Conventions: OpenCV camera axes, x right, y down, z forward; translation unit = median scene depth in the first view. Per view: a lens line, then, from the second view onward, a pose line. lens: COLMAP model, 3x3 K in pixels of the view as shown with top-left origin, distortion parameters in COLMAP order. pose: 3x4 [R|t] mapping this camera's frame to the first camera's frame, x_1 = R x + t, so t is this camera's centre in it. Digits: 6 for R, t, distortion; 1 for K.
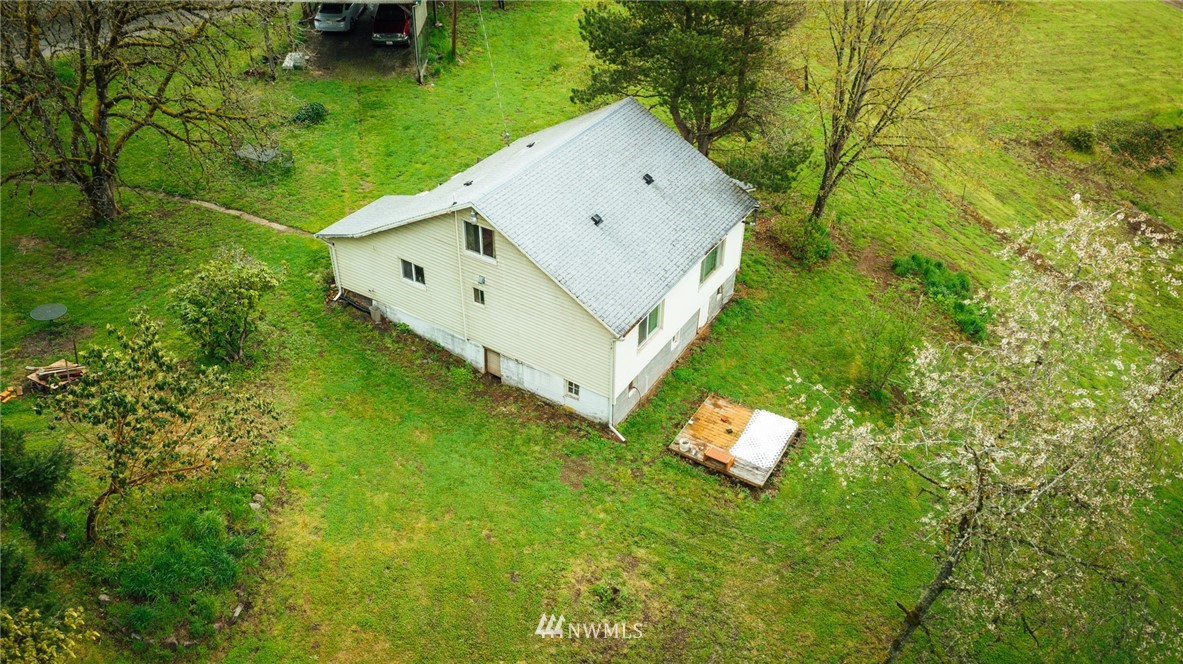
lens RADIAL K [[879.1, 0, 581.4], [0, 879.1, 327.3], [0, 0, 1]] dist [0.011707, -0.032494]
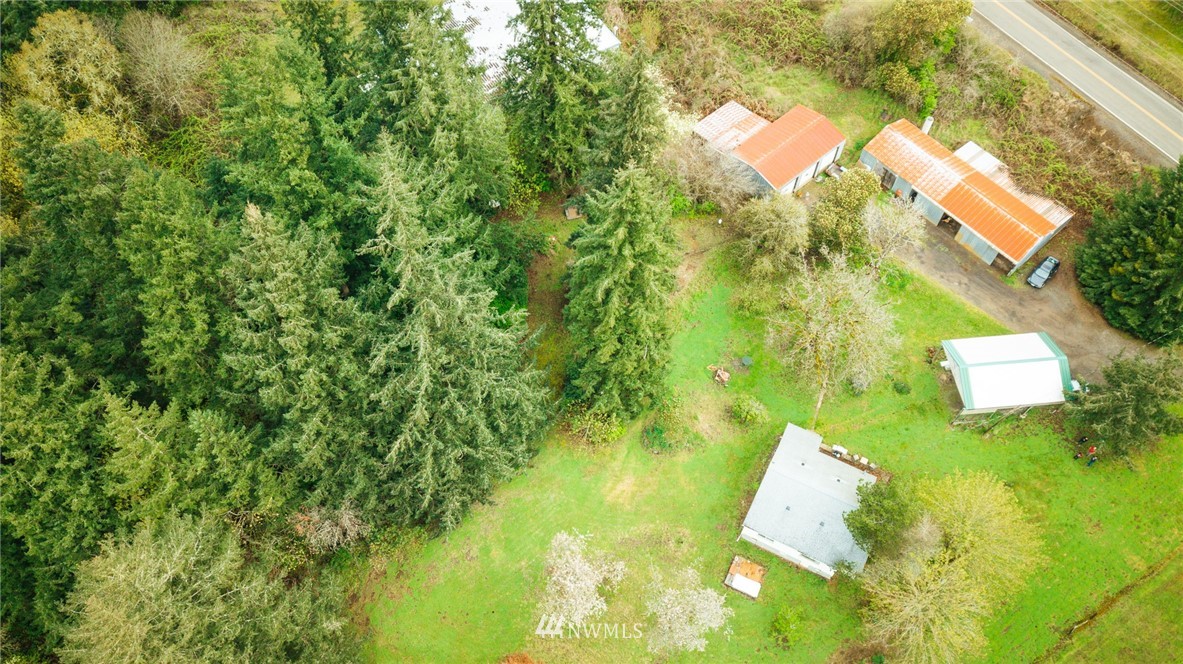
lens RADIAL K [[879.1, 0, 581.4], [0, 879.1, 327.3], [0, 0, 1]] dist [0.011707, -0.032494]
pose [[0.084986, 0.832296, -0.547777, 1.029625], [-0.586045, 0.486370, 0.648071, -1.850483], [0.805809, 0.265945, 0.529098, -1.251842]]
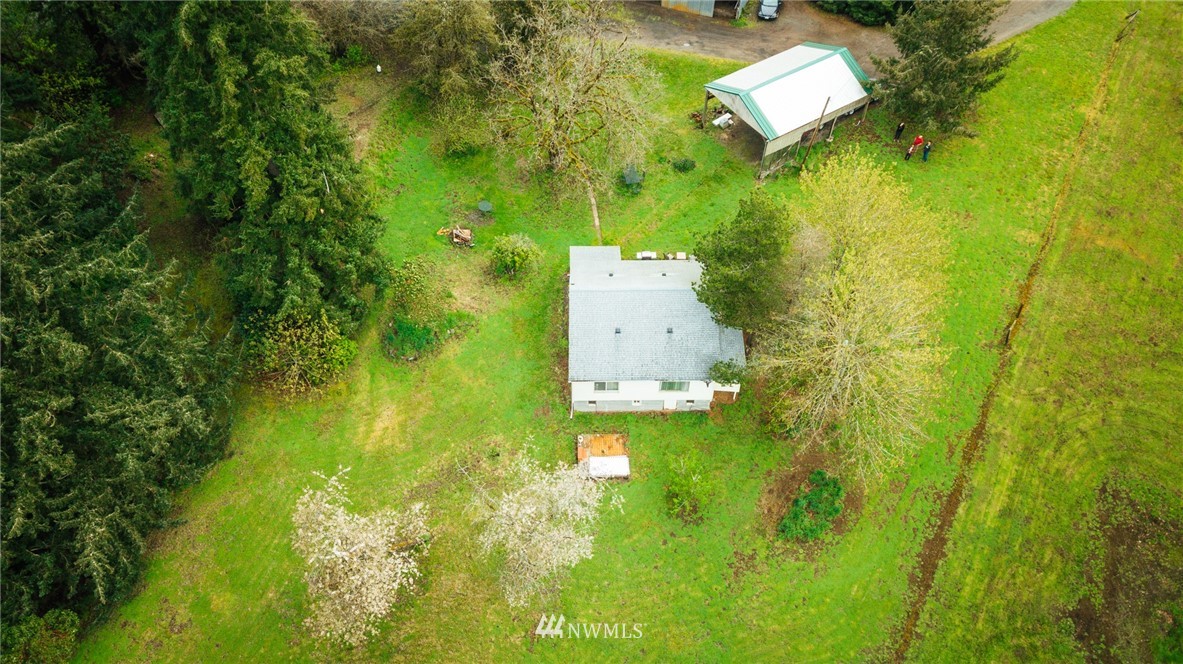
lens RADIAL K [[879.1, 0, 581.4], [0, 879.1, 327.3], [0, 0, 1]] dist [0.011707, -0.032494]
pose [[0.543892, 0.645133, -0.536643, 1.001327], [-0.490068, 0.763312, 0.420938, -0.894194], [0.681187, 0.034047, 0.731318, -0.519127]]
